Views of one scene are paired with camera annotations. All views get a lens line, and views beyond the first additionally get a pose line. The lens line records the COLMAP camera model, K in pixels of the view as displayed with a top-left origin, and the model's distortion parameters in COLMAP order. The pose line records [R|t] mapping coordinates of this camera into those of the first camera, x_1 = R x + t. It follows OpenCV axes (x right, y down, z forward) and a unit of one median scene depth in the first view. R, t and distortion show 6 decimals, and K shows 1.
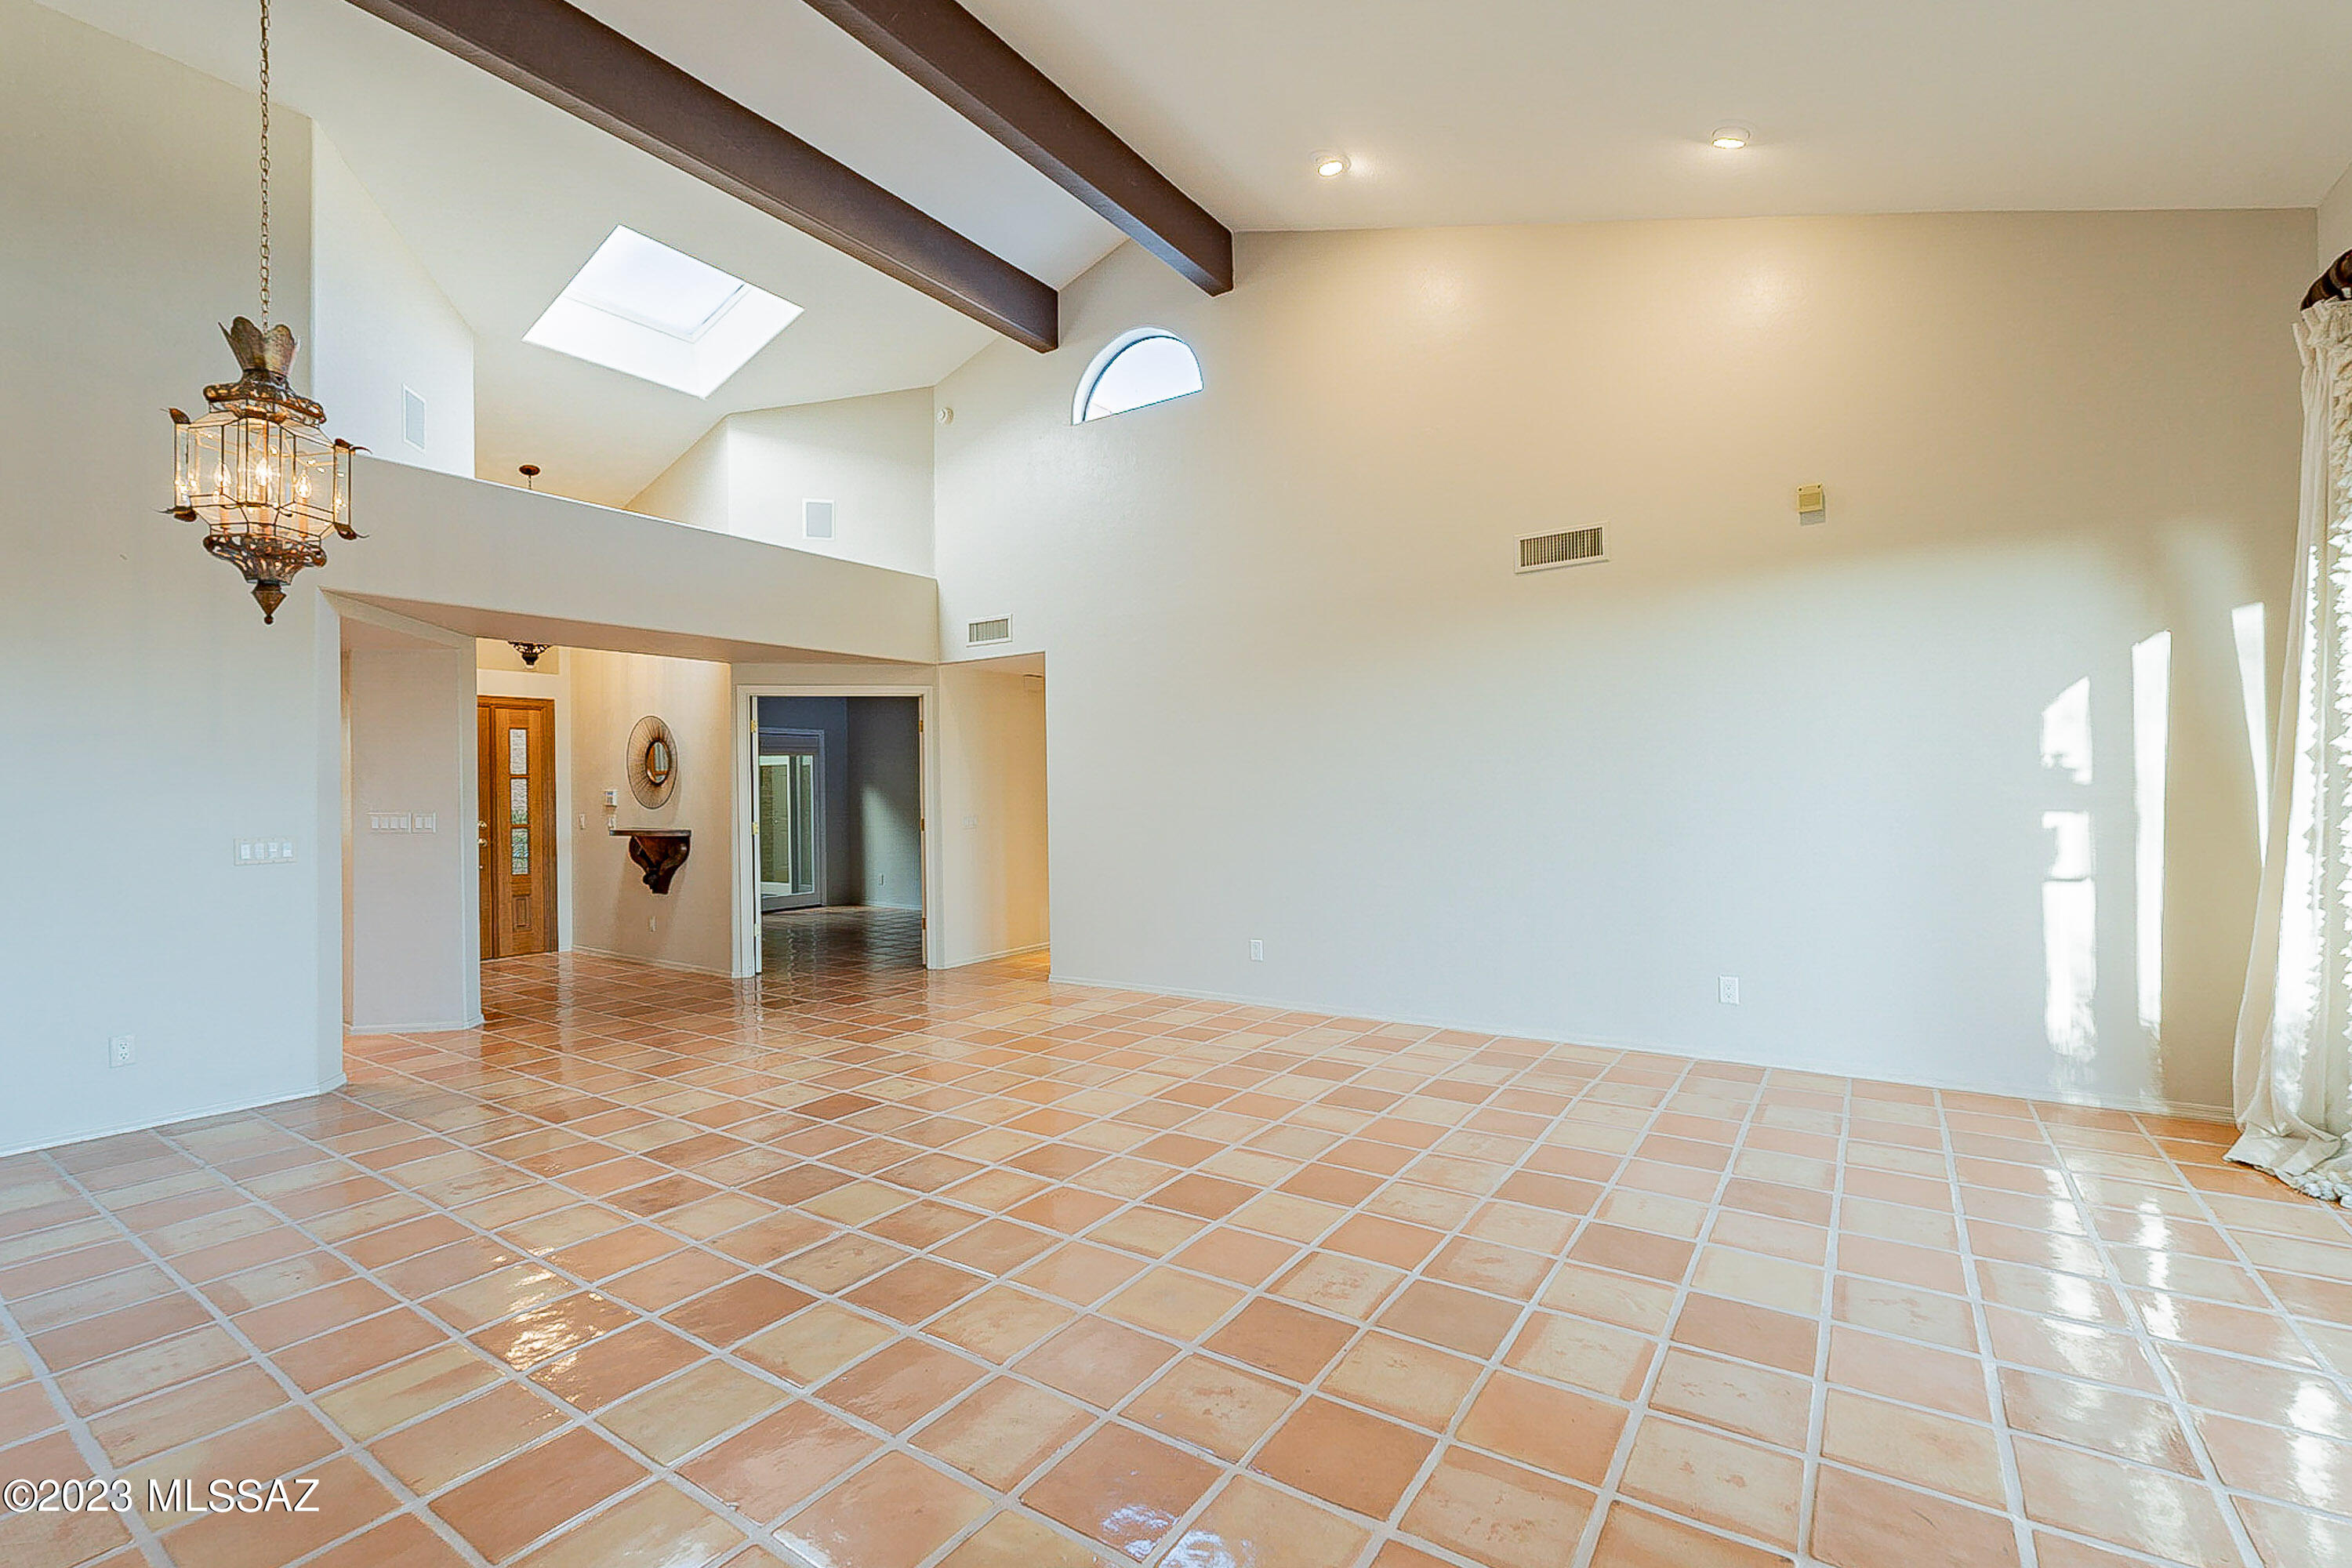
lens RADIAL K [[1047.1, 0, 1193.2], [0, 1047.1, 780.2], [0, 0, 1]] dist [-0.005175, 0.000665]
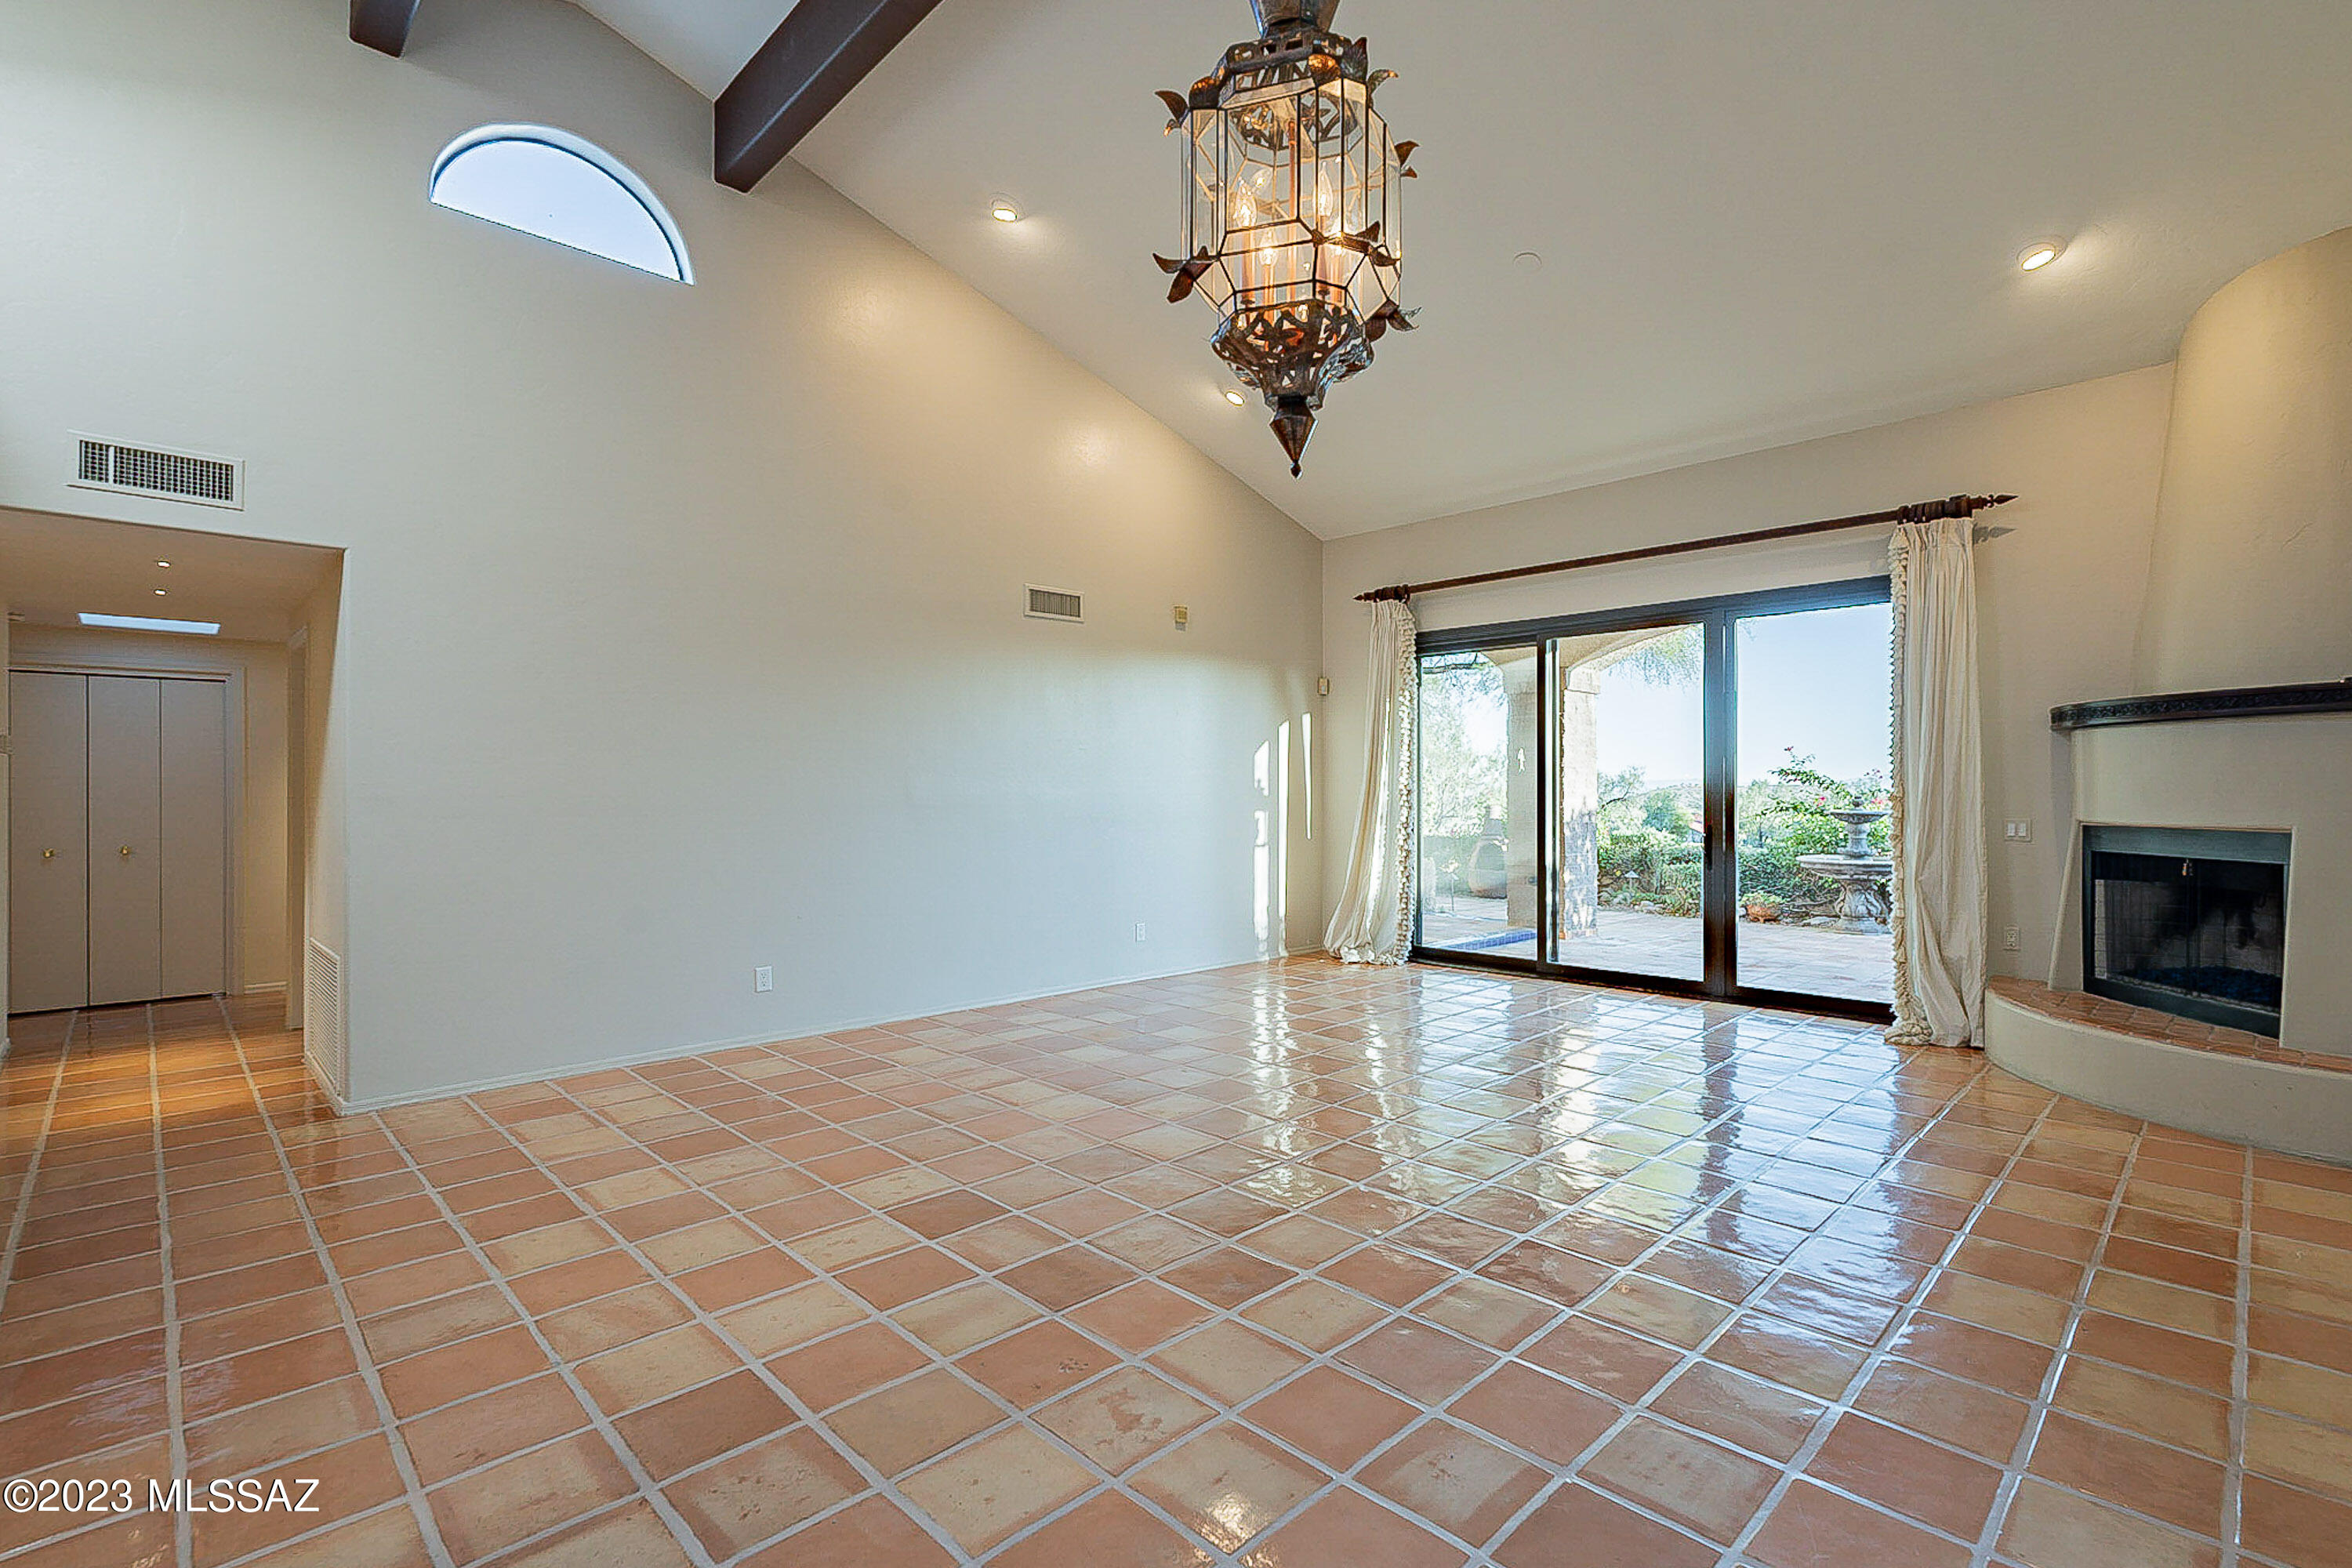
lens RADIAL K [[1047.1, 0, 1257.0], [0, 1047.1, 803.7], [0, 0, 1]] dist [-0.005175, 0.000665]
pose [[0.172280, 0.002154, 0.985046, -1.139373], [-0.016026, 0.999871, 0.000616, 0.018621], [-0.984918, -0.015893, 0.172292, 0.723964]]
